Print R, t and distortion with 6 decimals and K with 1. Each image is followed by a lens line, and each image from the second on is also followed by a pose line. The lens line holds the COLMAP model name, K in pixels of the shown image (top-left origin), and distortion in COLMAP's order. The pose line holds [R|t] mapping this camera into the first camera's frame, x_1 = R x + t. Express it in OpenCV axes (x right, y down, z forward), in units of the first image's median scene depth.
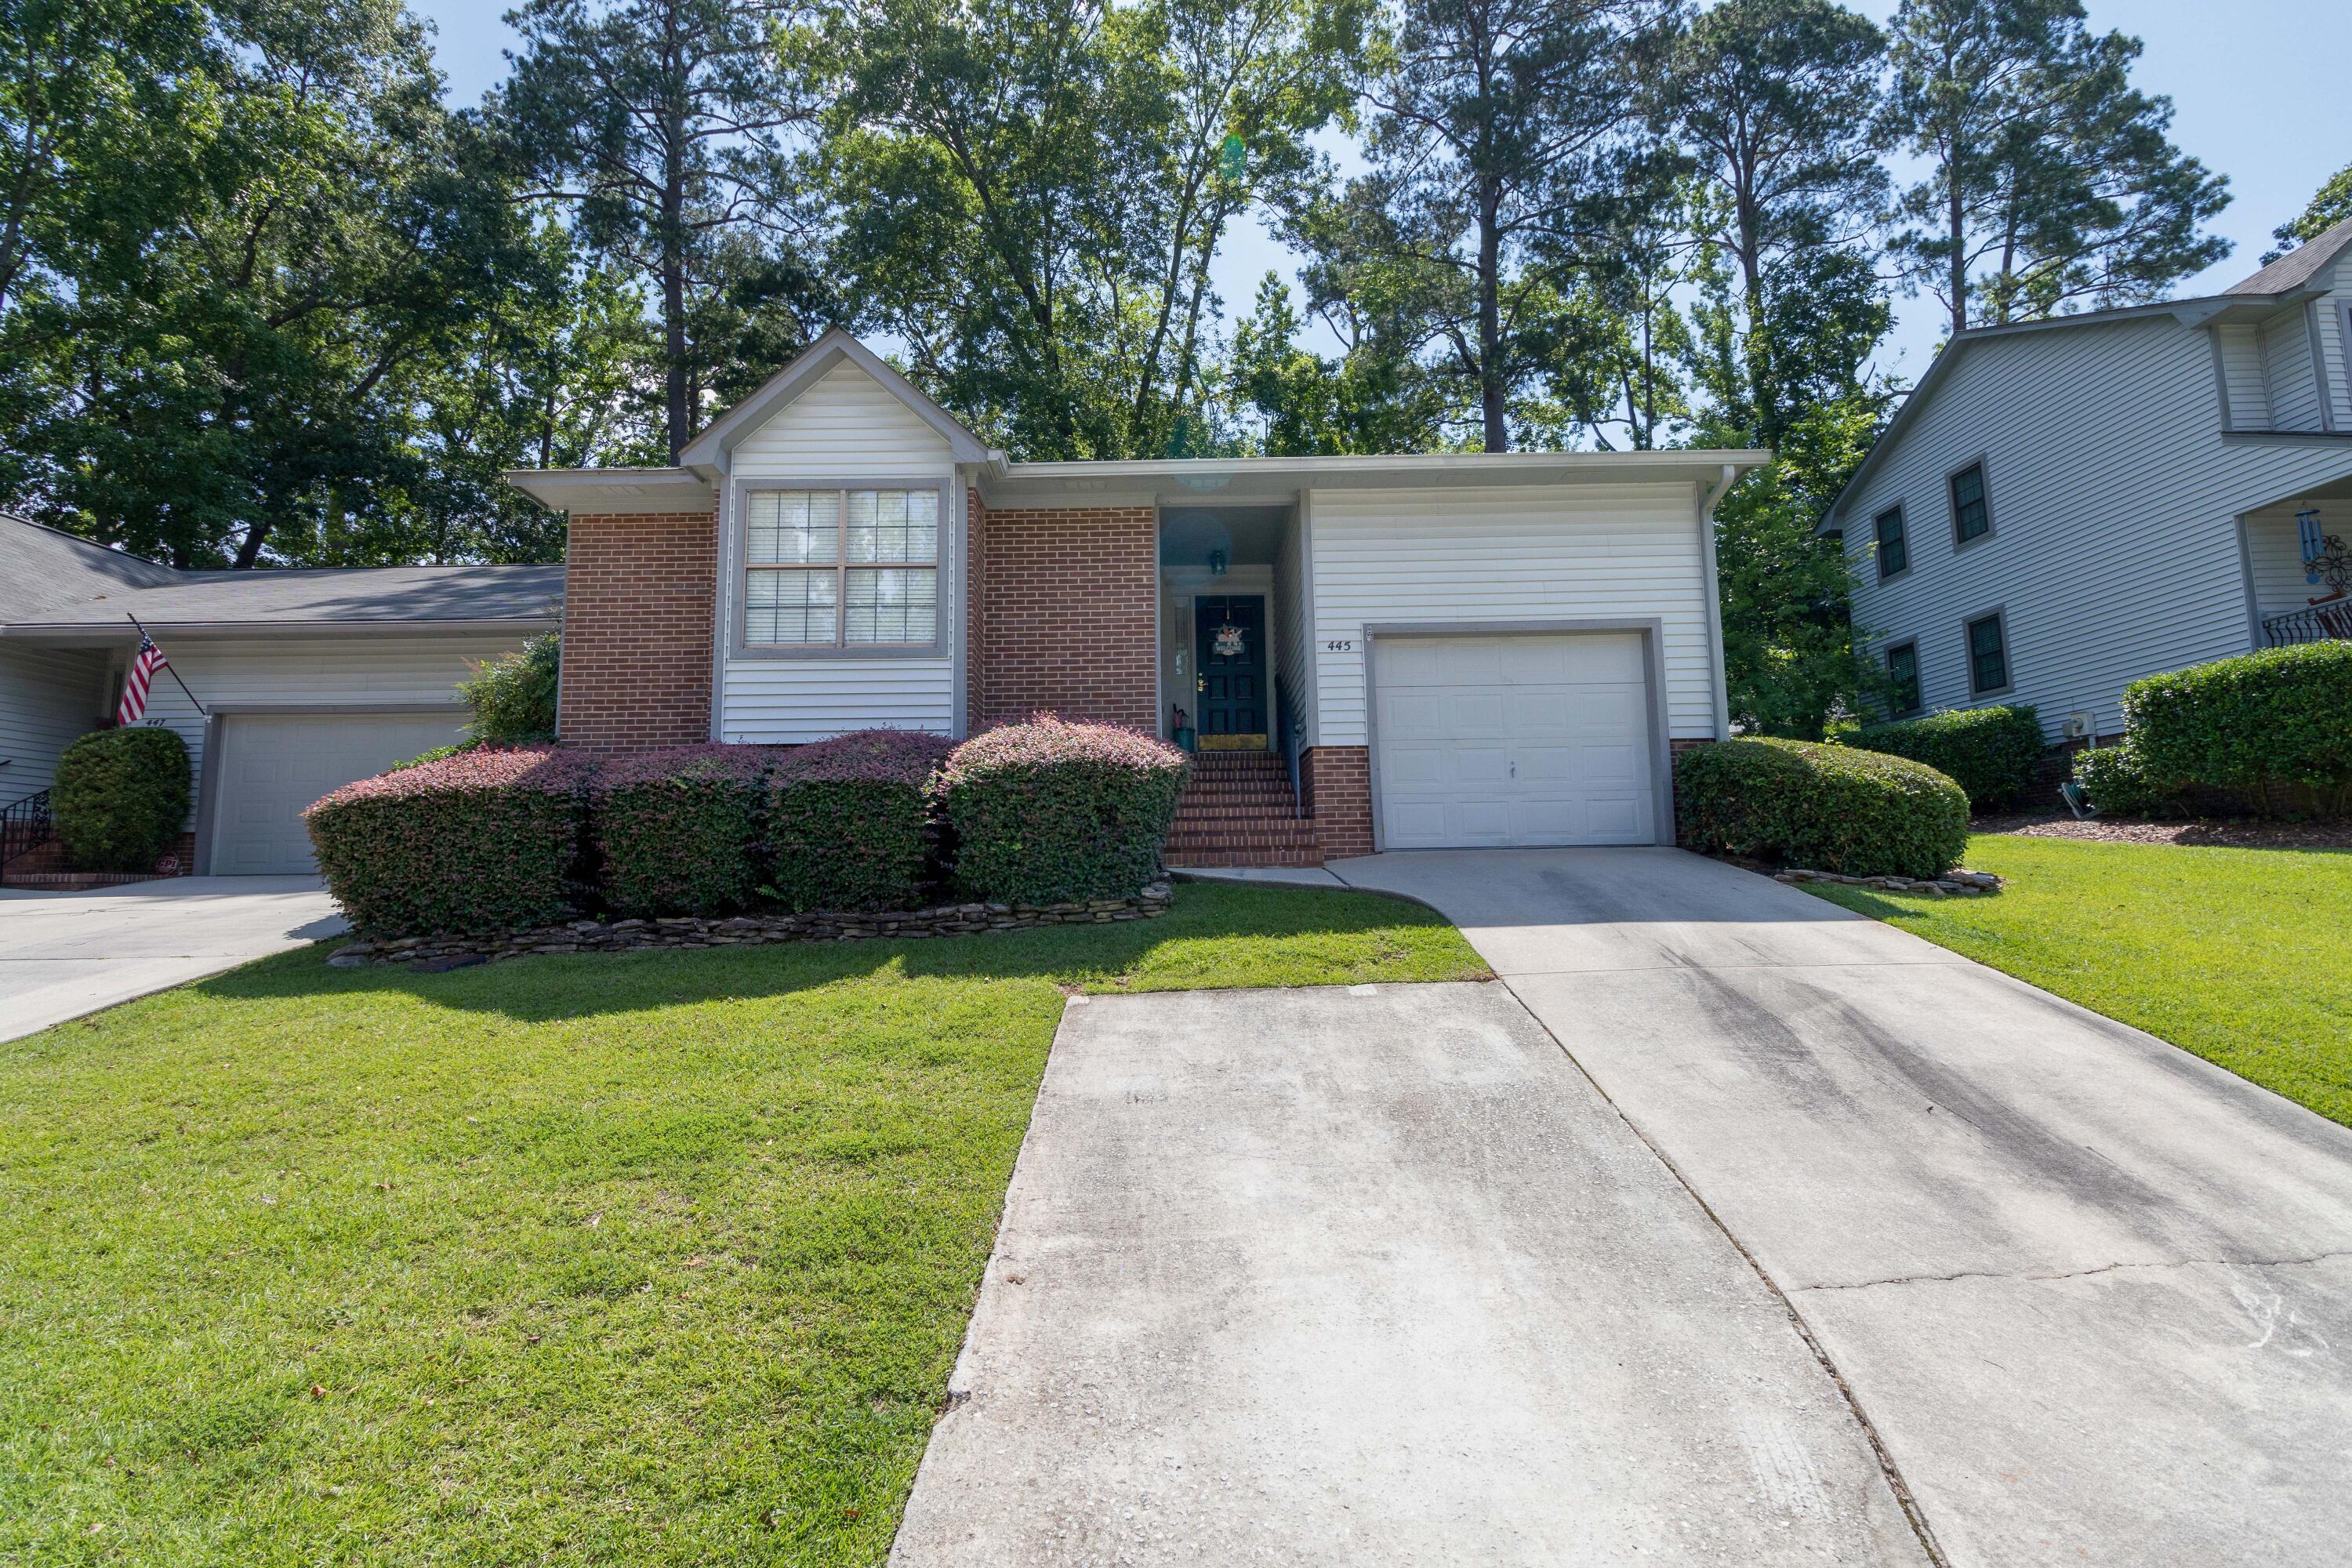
lens RADIAL K [[1094.4, 0, 1168.8], [0, 1094.4, 782.5], [0, 0, 1]] dist [0.000137, 0.000992]
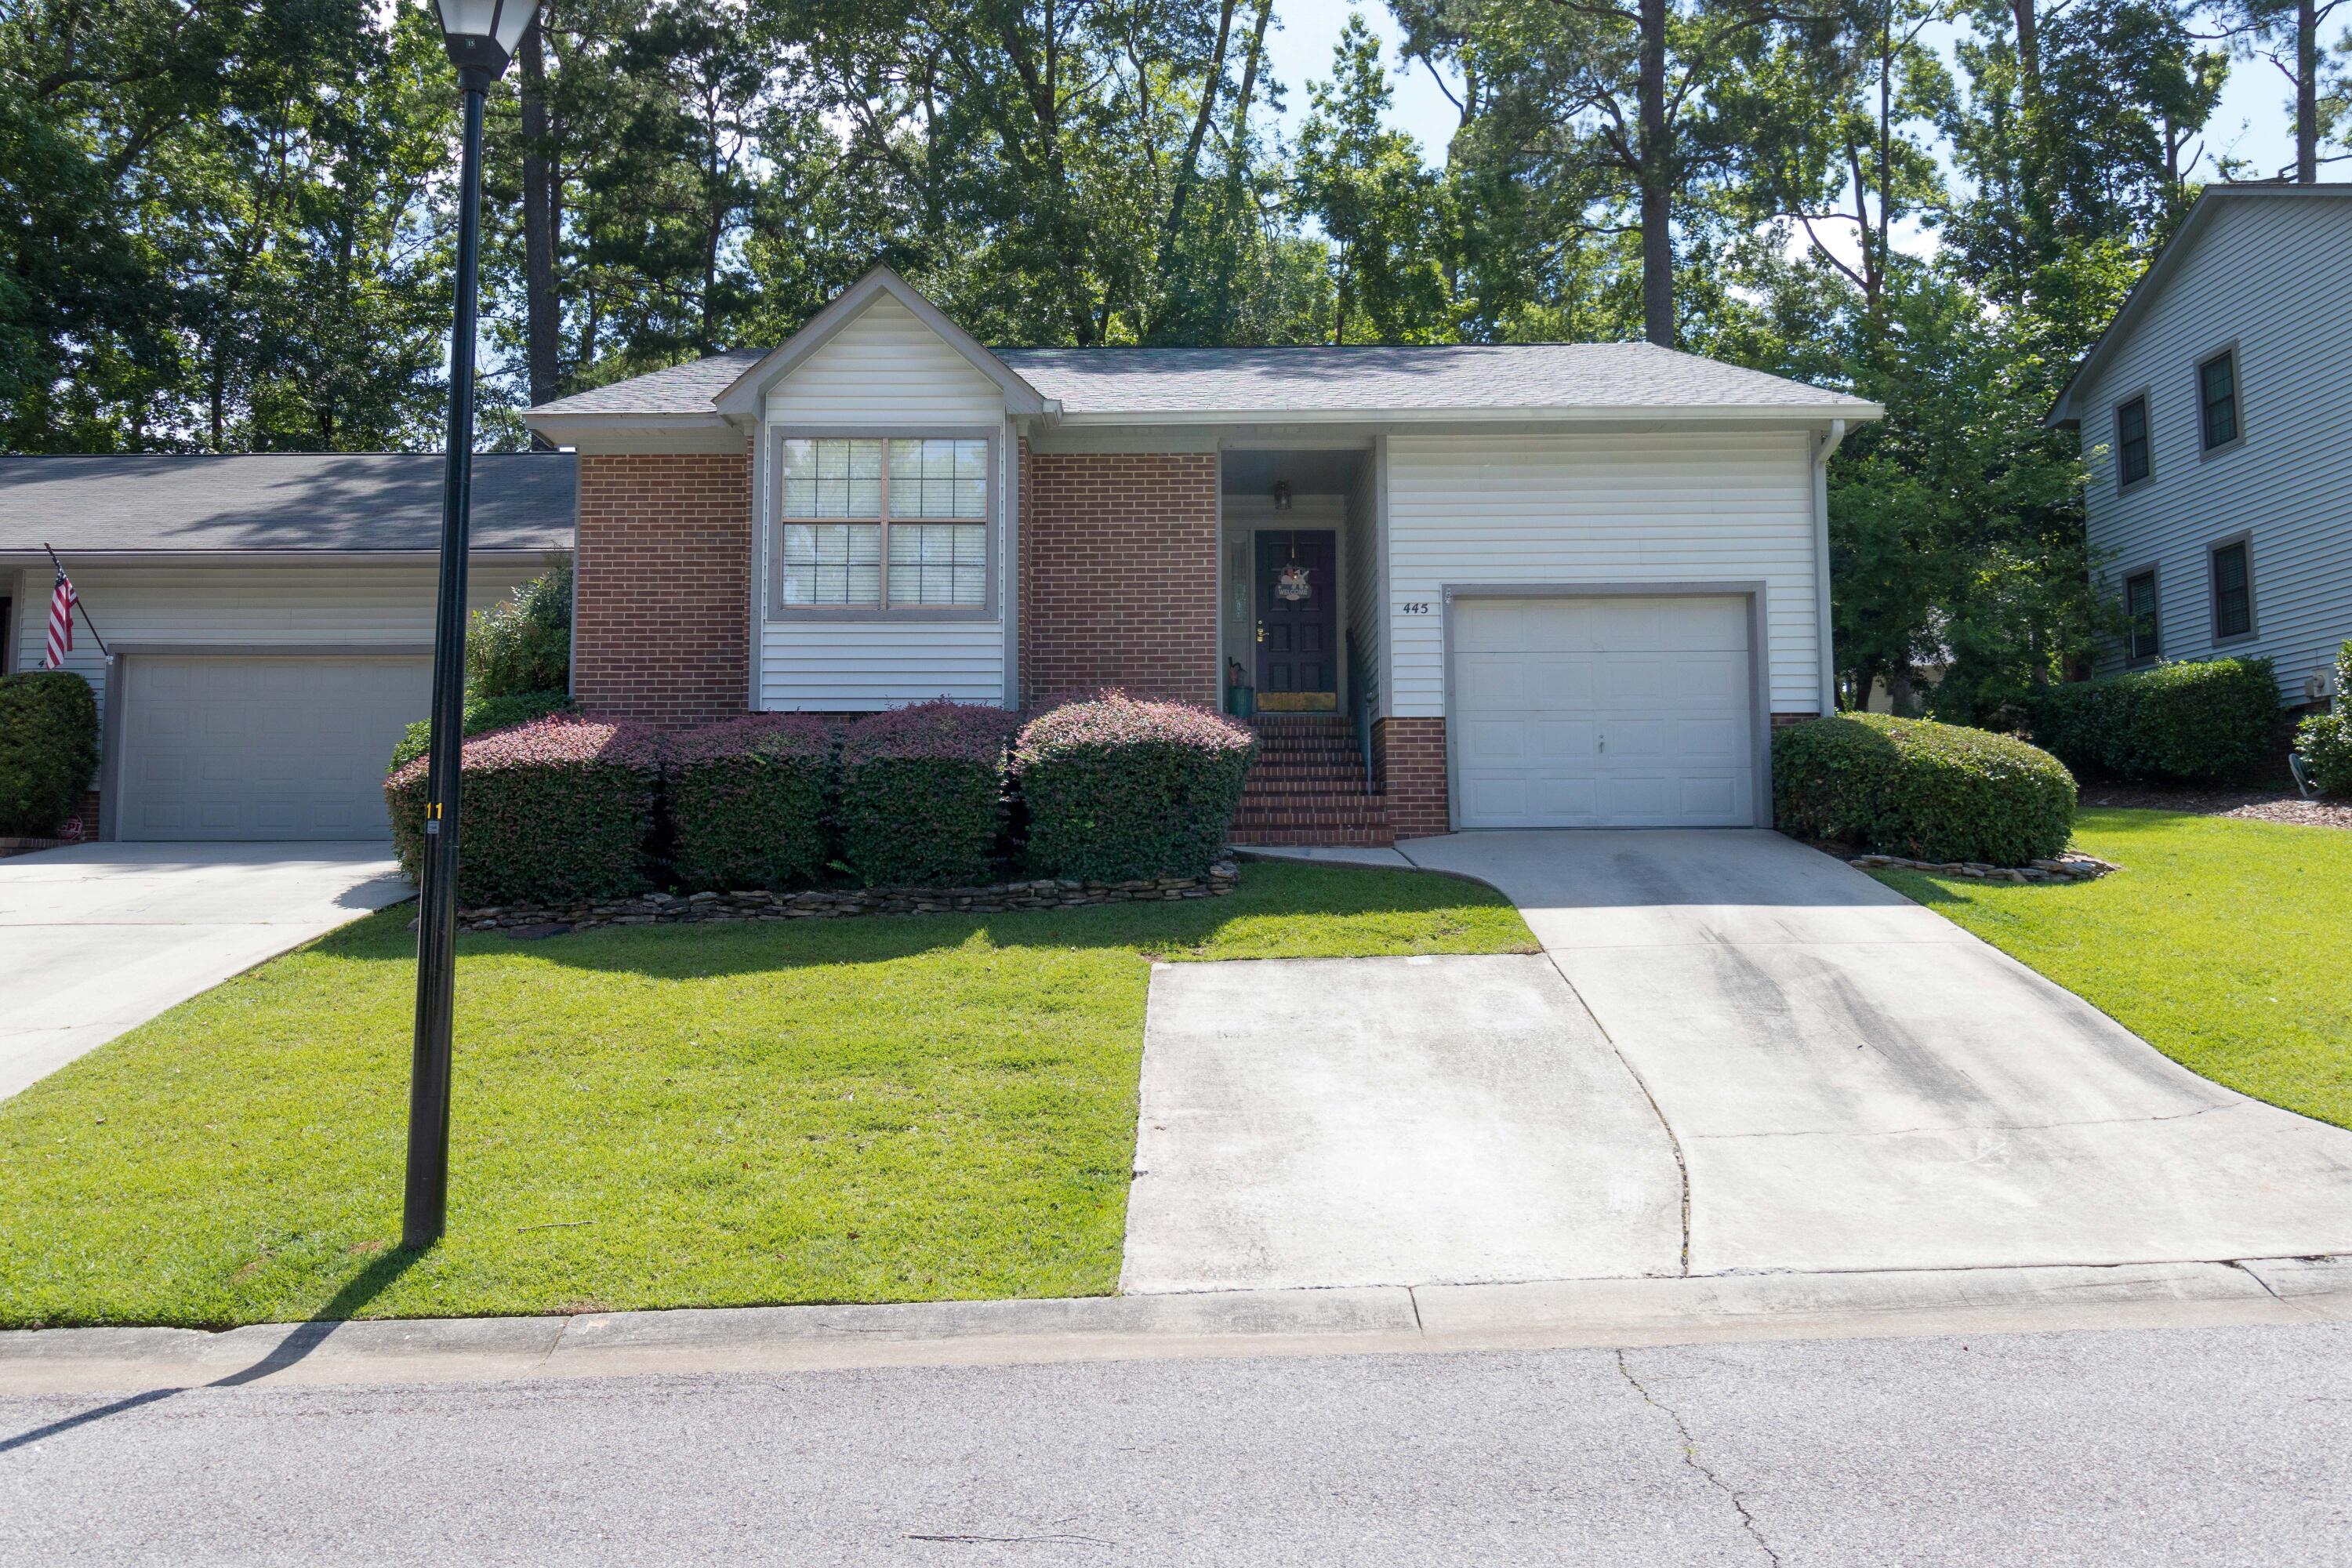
lens RADIAL K [[1670.3, 0, 1176.0], [0, 1670.3, 784.0], [0, 0, 1]] dist [0.000437, -0.001834]
pose [[0.999930, 0.010621, -0.005227, -0.029131], [-0.010384, 0.999006, 0.043356, -0.027562], [0.005683, -0.043299, 0.999046, -0.320502]]
